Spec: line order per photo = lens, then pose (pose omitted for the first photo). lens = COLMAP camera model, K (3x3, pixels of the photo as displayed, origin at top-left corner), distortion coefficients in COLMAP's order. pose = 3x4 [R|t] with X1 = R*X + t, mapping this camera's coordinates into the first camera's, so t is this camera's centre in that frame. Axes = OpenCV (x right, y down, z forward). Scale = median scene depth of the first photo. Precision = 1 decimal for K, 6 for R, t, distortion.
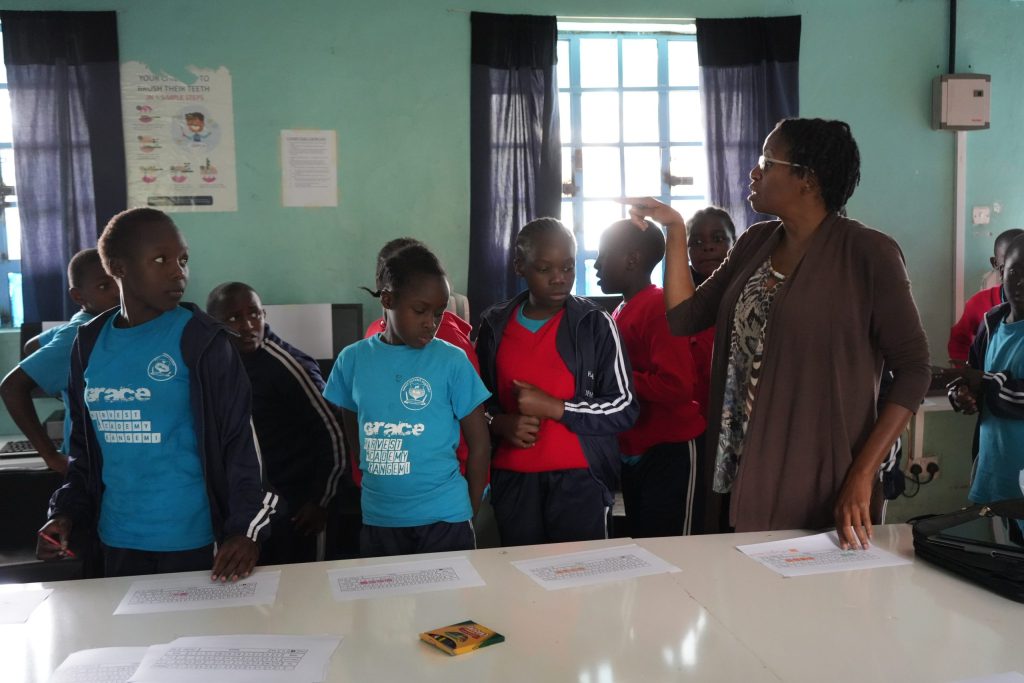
lens RADIAL K [[992.0, 0, 512.0], [0, 992.0, 341.5], [0, 0, 1]] dist [0.022363, 0.010332]
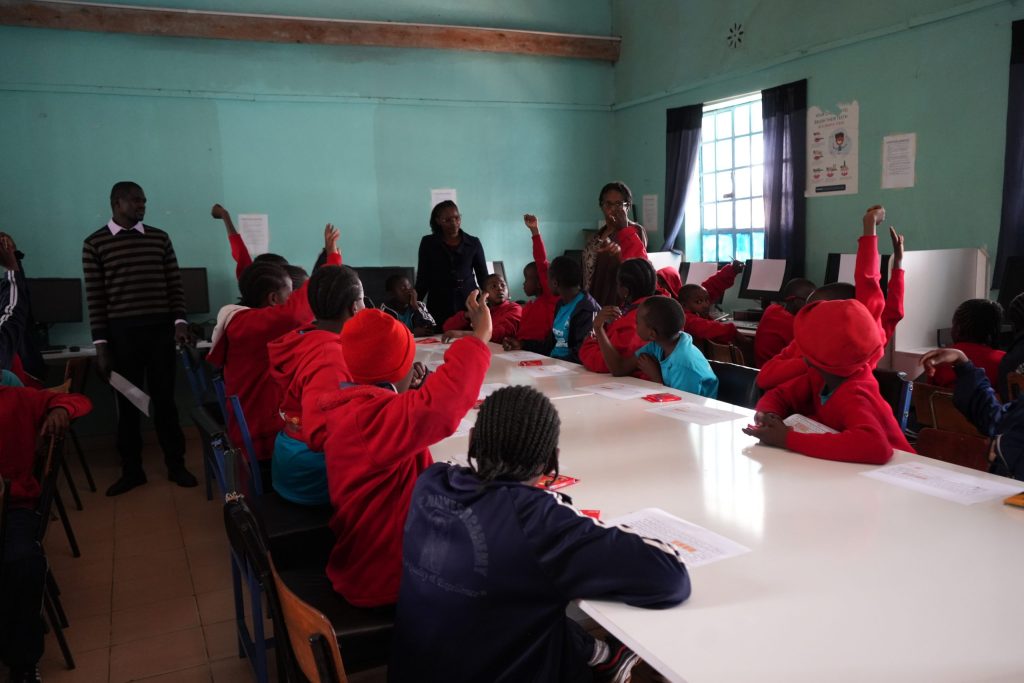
lens RADIAL K [[929.1, 0, 512.0], [0, 929.1, 341.5], [0, 0, 1]] dist [0.013544, 0.014461]
pose [[0.204867, 0.132831, -0.969735, 1.068455], [-0.063557, 0.990463, 0.122243, -0.047349], [0.976724, 0.036590, 0.211355, 0.183562]]
